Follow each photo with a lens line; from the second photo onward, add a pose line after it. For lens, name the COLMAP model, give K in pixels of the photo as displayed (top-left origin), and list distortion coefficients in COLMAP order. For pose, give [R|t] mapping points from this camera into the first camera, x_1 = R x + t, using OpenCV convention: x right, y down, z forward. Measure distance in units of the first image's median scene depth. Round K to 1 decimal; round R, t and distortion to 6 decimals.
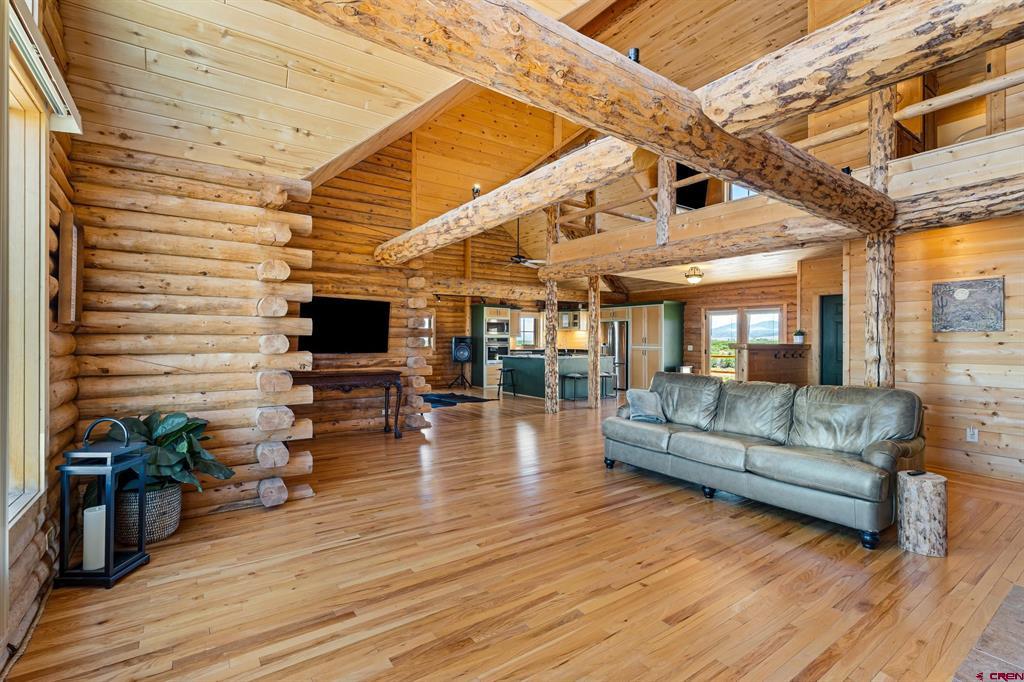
lens RADIAL K [[465.2, 0, 507.2], [0, 465.2, 339.3], [0, 0, 1]] dist [0.000192, 0.000793]
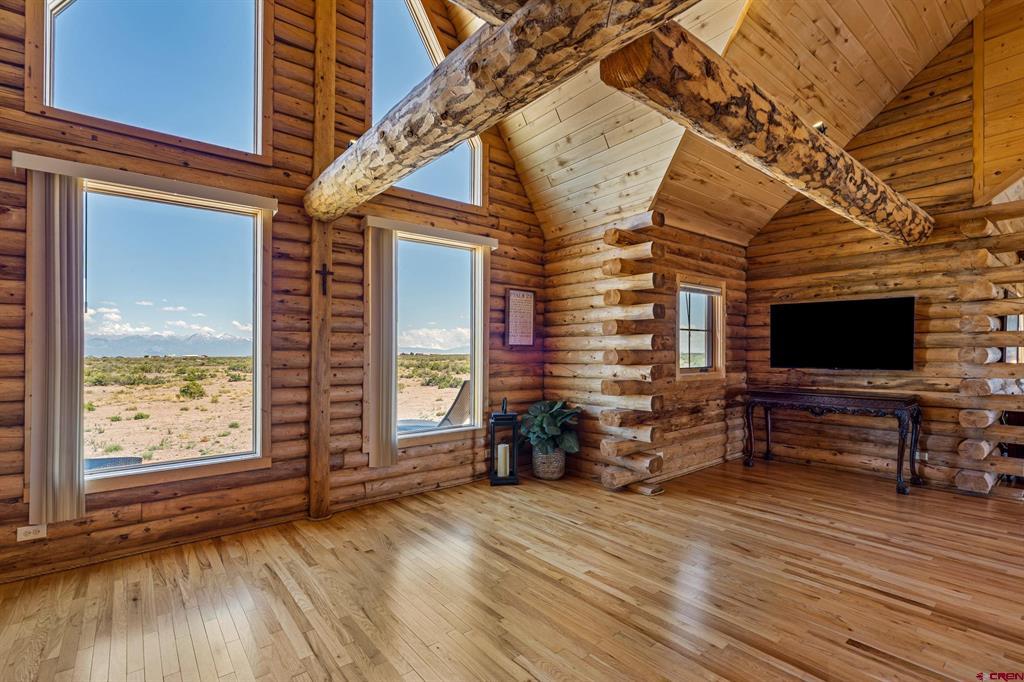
lens RADIAL K [[477.3, 0, 515.9], [0, 477.3, 353.4], [0, 0, 1]] dist [-0.002313, 0.000004]
pose [[0.078742, 0.000984, -0.996895, 0.423811], [0.008107, 0.999966, 0.001627, -0.002901], [0.996862, -0.008210, 0.078731, 0.368626]]
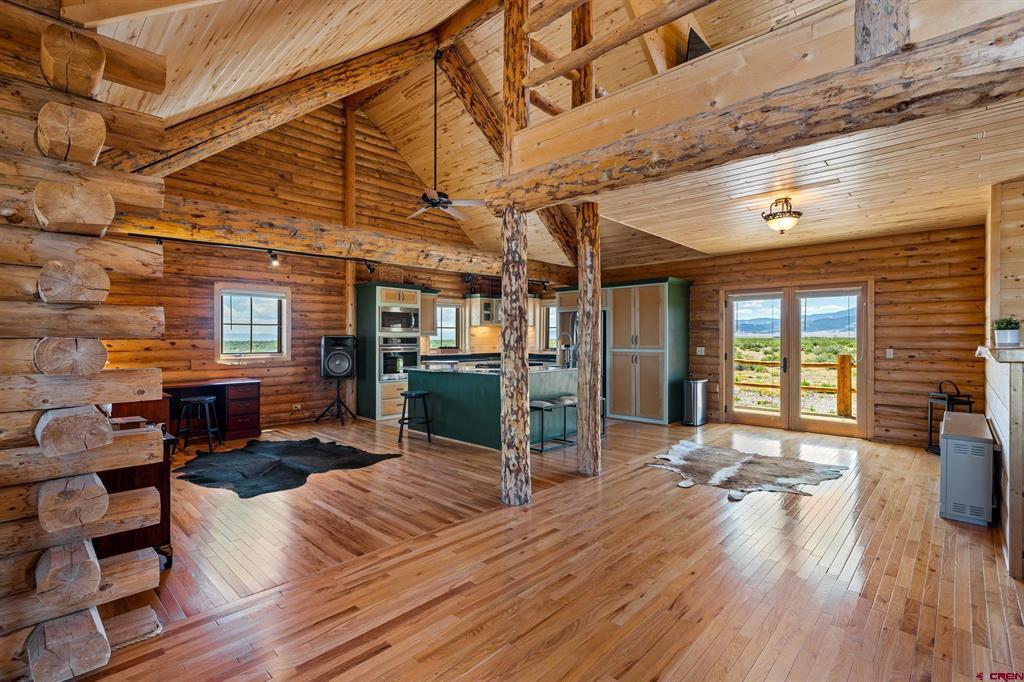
lens RADIAL K [[473.9, 0, 503.6], [0, 473.9, 337.7], [0, 0, 1]] dist [-0.004002, -0.000064]
pose [[0.983204, -0.005670, 0.182422, -0.000726], [0.005875, 0.999983, -0.000585, -0.003348], [-0.182415, 0.001647, 0.983220, 0.746404]]
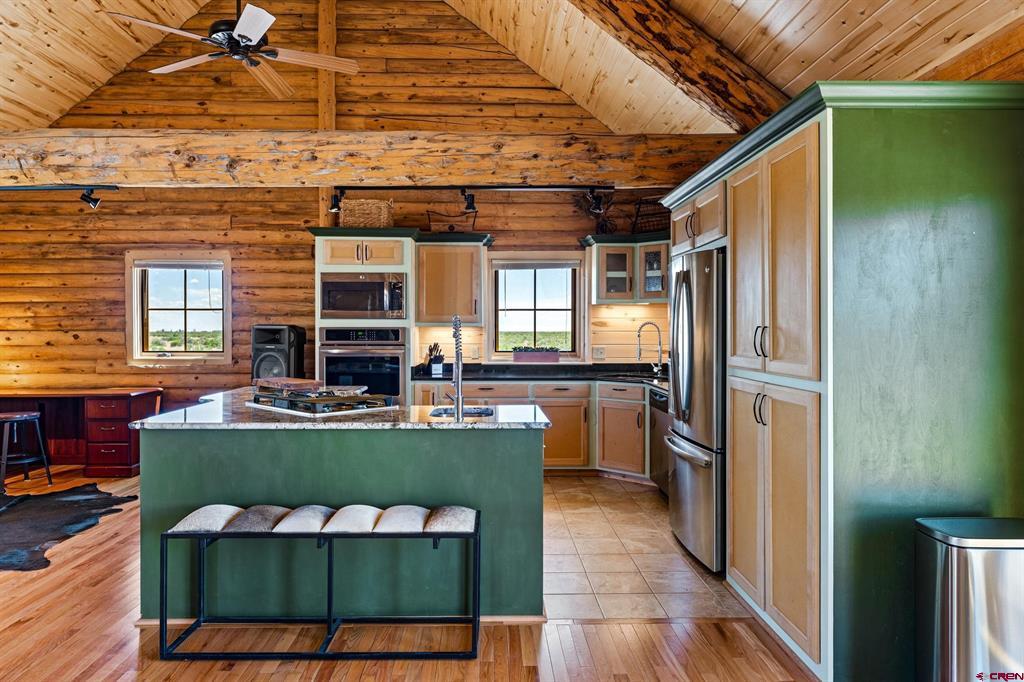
lens RADIAL K [[674.6, 0, 492.7], [0, 674.6, 327.1], [0, 0, 1]] dist [-0.003454, -0.000060]
pose [[0.812908, -0.002899, -0.582384, 0.673234], [0.001732, 0.999995, -0.002559, -0.006740], [0.582389, 0.001072, 0.812910, 1.387301]]
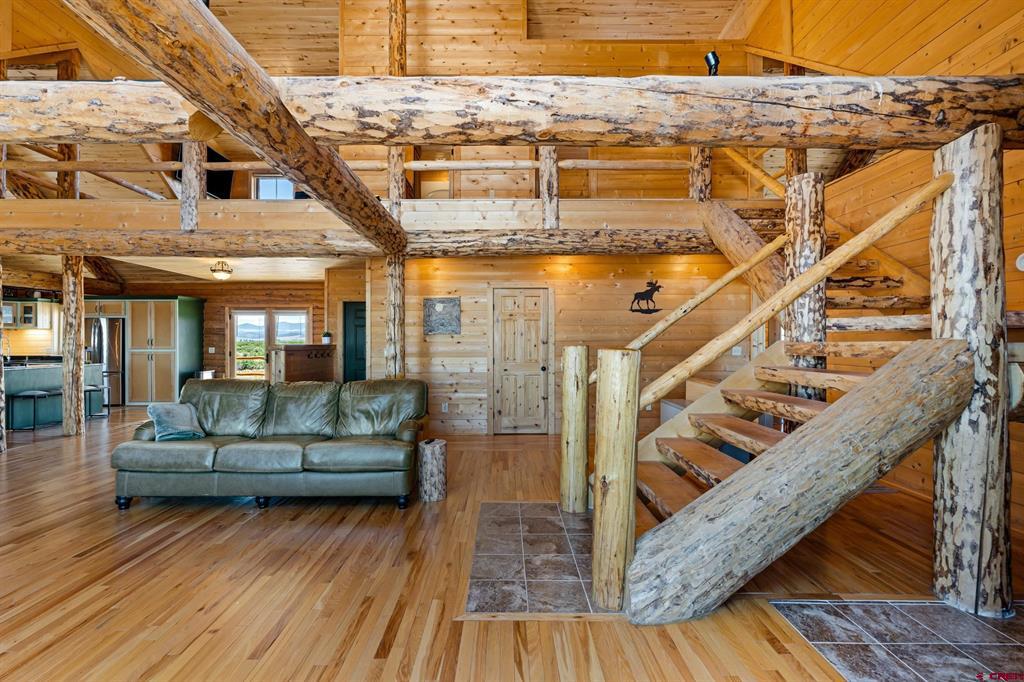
lens RADIAL K [[465.2, 0, 507.2], [0, 465.2, 339.3], [0, 0, 1]] dist [0.000192, 0.000793]
pose [[0.570113, -0.003382, 0.821560, -0.039256], [0.004831, 0.999988, 0.000764, -0.001190], [-0.821552, 0.003533, 0.570122, 0.030017]]
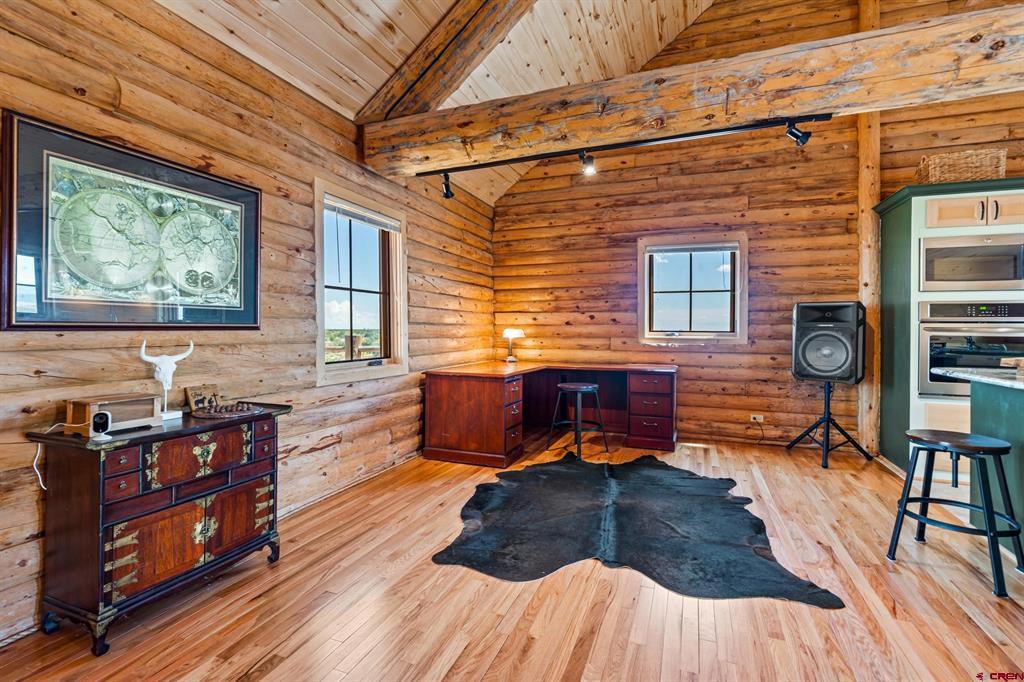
lens RADIAL K [[462.2, 0, 498.9], [0, 462.2, 326.3], [0, 0, 1]] dist [-0.015628, 0.000540]
pose [[0.531467, -0.001282, -0.847078, 0.109215], [-0.004705, 0.999979, -0.004466, 0.026280], [0.847066, 0.006359, 0.531450, 1.288085]]
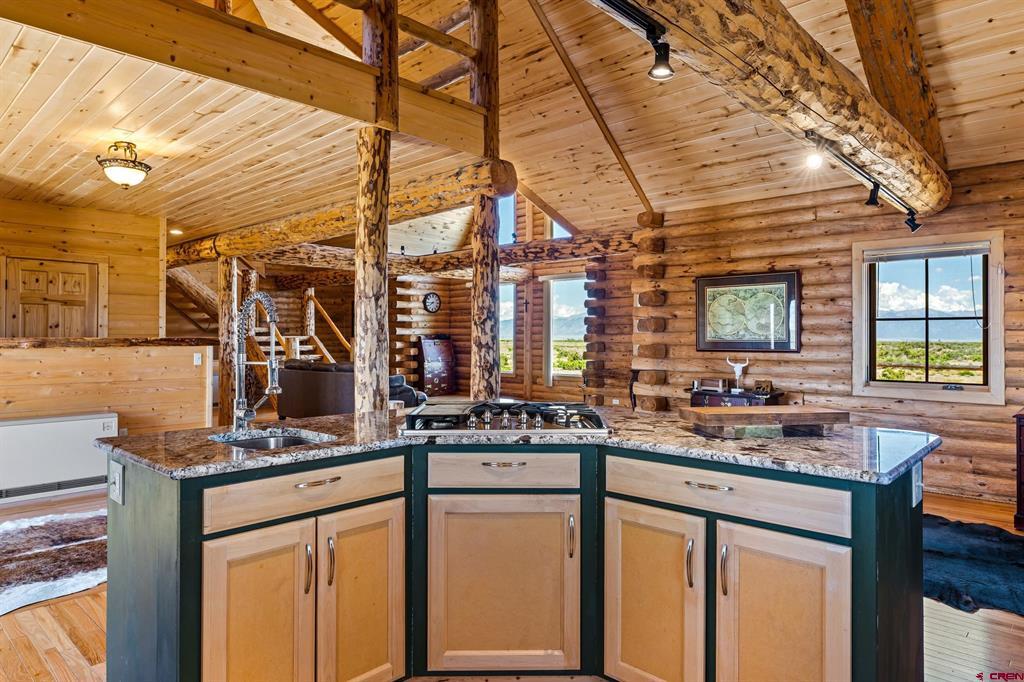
lens RADIAL K [[633.7, 0, 507.1], [0, 633.7, 342.8], [0, 0, 1]] dist [-0.002185, -0.001031]
pose [[-0.979143, -0.004493, -0.203121, 0.268704], [-0.005588, 0.999973, 0.004818, 0.010784], [0.203094, 0.005852, -0.979142, 2.188373]]
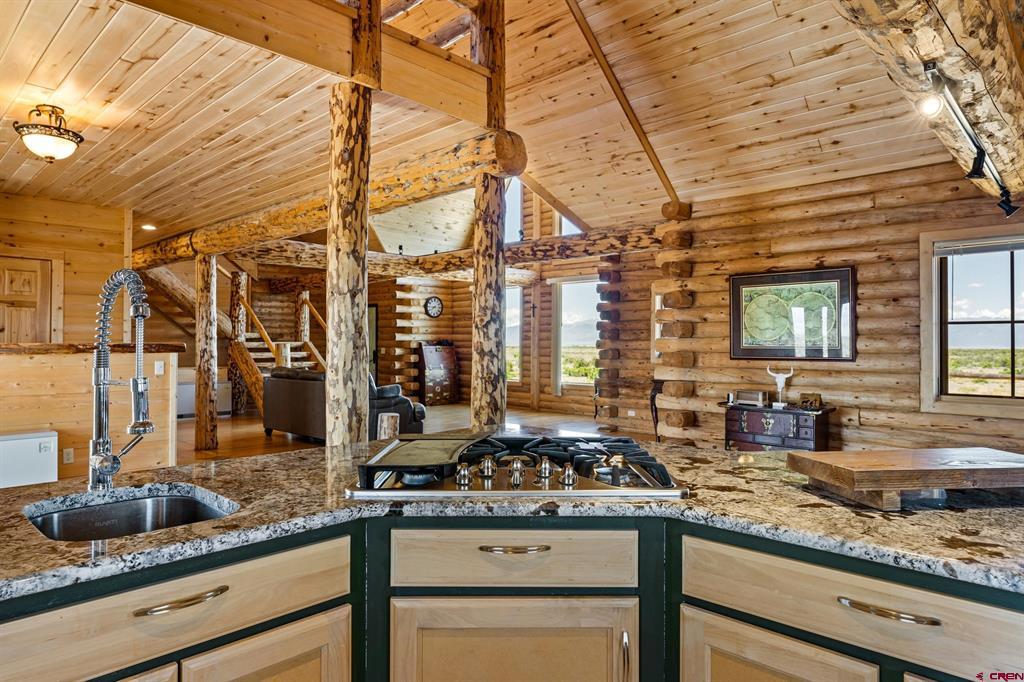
lens RADIAL K [[629.1, 0, 507.8], [0, 629.1, 343.7], [0, 0, 1]] dist [0.003143, 0.001207]
pose [[-0.980537, -0.007126, -0.196203, 0.243160], [-0.006446, 0.999971, -0.004107, 0.010947], [0.196227, -0.002762, -0.980555, 2.052687]]
